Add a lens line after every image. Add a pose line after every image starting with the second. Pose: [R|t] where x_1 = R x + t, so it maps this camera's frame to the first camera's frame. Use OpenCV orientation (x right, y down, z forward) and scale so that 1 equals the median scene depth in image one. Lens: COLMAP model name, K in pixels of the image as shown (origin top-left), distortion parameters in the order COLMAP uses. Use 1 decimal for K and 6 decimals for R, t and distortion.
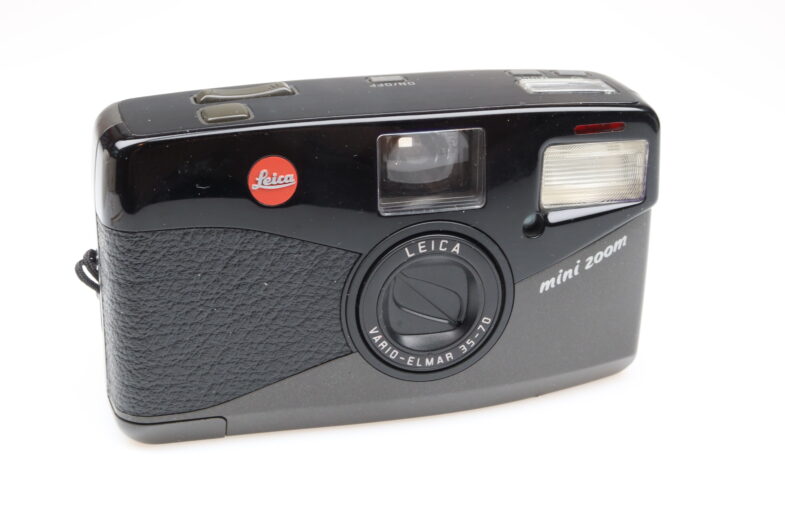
lens RADIAL K [[1374.9, 0, 391.7], [0, 1374.9, 255.1], [0, 0, 1]] dist [-0.020002, 0.000000]
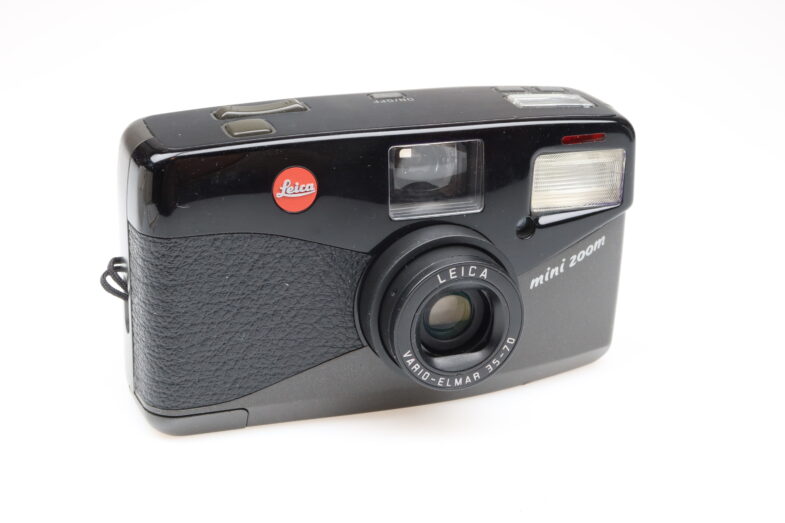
lens RADIAL K [[1374.9, 0, 392.6], [0, 1374.9, 266.8], [0, 0, 1]] dist [-0.020002, 0.000000]
pose [[0.996369, -0.017613, 0.083296, -0.095844], [0.017868, 0.999838, -0.002329, 0.010609], [-0.083241, 0.003808, 0.996522, -0.089208]]
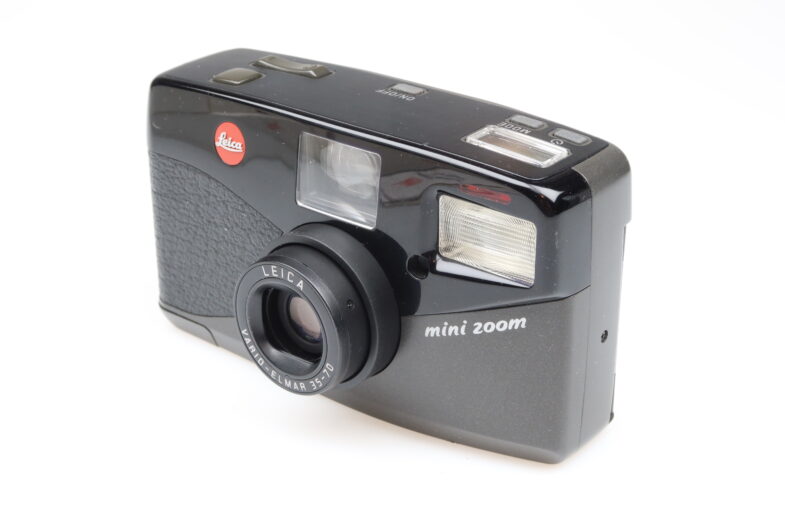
lens RADIAL K [[1374.9, 0, 392.2], [0, 1374.9, 262.3], [0, 0, 1]] dist [-0.020002, 0.000000]
pose [[0.587857, 0.340282, -0.733916, 0.819424], [-0.289837, 0.935595, 0.201635, -0.219113], [0.755261, 0.094183, 0.648622, 0.349481]]
